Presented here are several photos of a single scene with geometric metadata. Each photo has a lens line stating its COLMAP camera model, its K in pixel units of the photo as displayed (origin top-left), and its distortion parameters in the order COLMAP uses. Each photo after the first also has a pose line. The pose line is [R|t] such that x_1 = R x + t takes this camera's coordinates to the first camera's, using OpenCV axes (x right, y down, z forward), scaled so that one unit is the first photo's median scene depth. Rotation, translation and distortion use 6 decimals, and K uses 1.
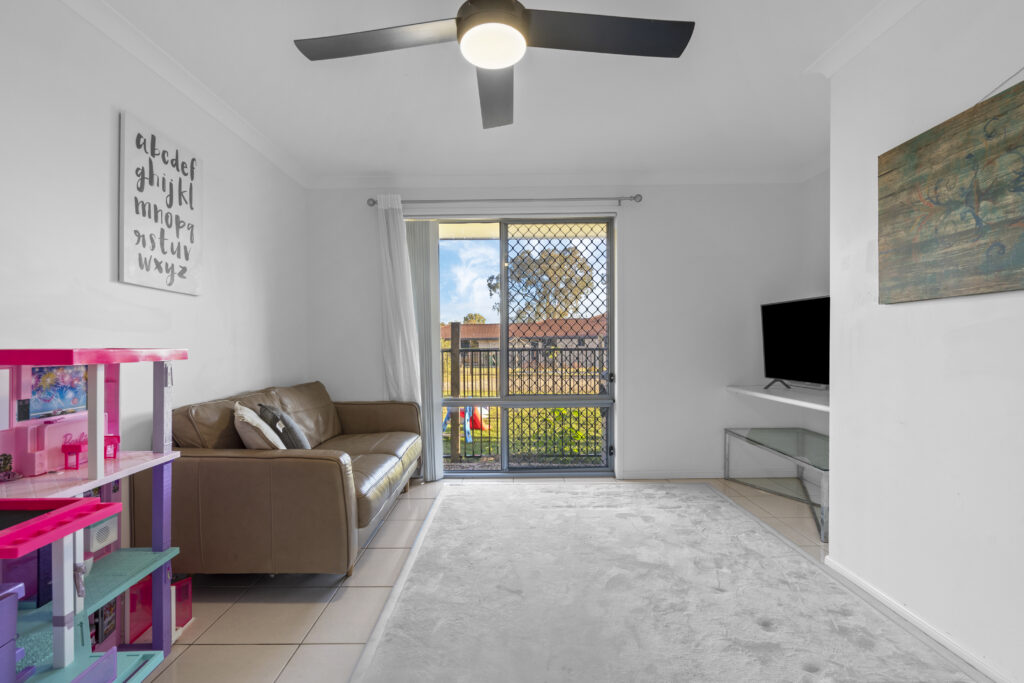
lens RADIAL K [[461.0, 0, 509.1], [0, 461.0, 345.3], [0, 0, 1]] dist [0.000657, 0.000441]
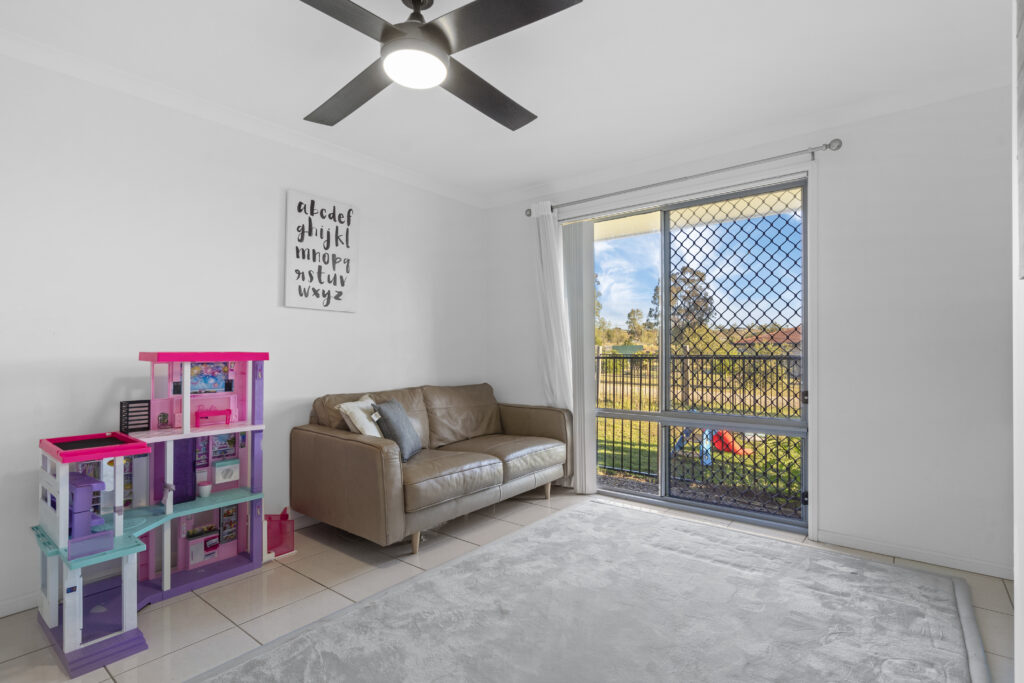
lens RADIAL K [[491.8, 0, 512.0], [0, 491.8, 341.5], [0, 0, 1]] dist [0.010502, -0.000001]
pose [[0.794771, -0.005323, -0.606886, 0.554219], [-0.005748, 0.999851, -0.016296, -0.004309], [0.606882, 0.016440, 0.794622, 0.165288]]
